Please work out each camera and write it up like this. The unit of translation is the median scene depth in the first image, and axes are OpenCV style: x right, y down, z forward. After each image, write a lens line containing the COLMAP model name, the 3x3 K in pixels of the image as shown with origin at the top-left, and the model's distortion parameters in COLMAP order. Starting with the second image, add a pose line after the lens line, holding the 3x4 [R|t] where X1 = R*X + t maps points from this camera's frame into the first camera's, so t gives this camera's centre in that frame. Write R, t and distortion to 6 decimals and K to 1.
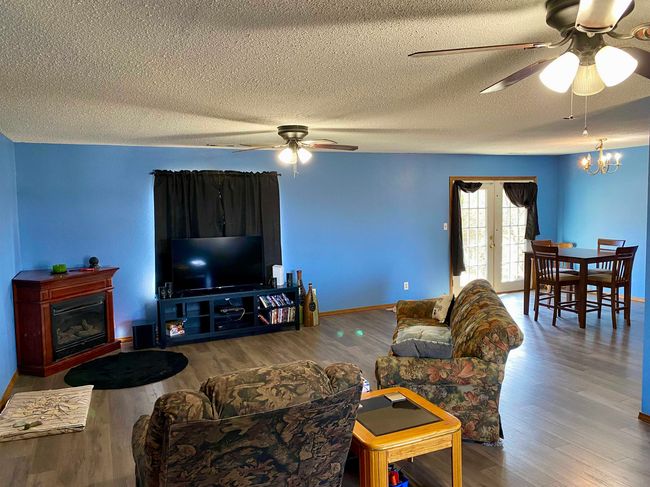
lens RADIAL K [[497.7, 0, 326.0], [0, 497.7, 246.1], [0, 0, 1]] dist [0.059788, -0.080617]
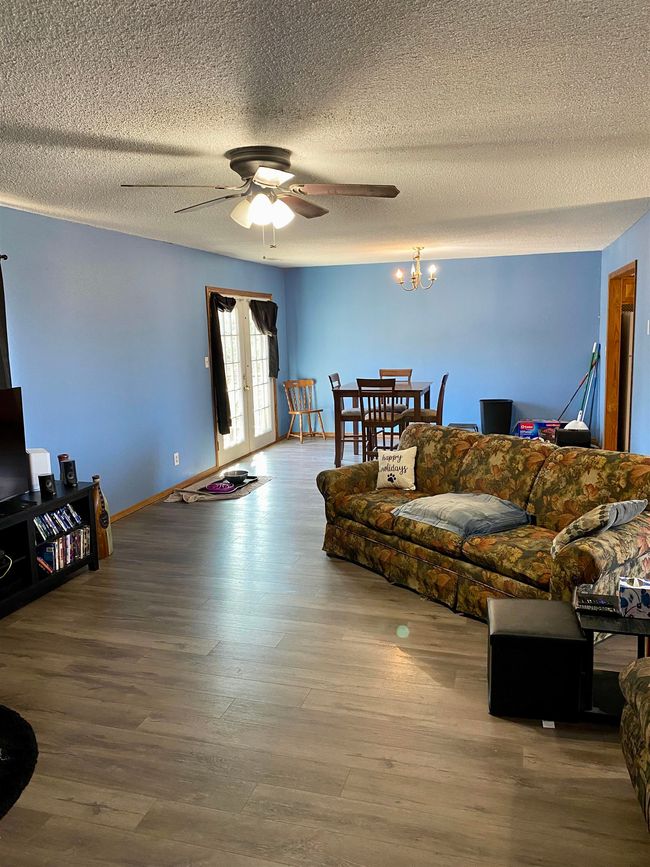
lens RADIAL K [[663.8, 0, 324.4], [0, 663.8, 427.3], [0, 0, 1]] dist [0.059788, -0.080617]
pose [[0.659469, -0.107079, 0.744066, -0.396795], [0.076870, 0.994220, 0.074949, -0.009974], [-0.747791, 0.007769, 0.663889, 0.366766]]
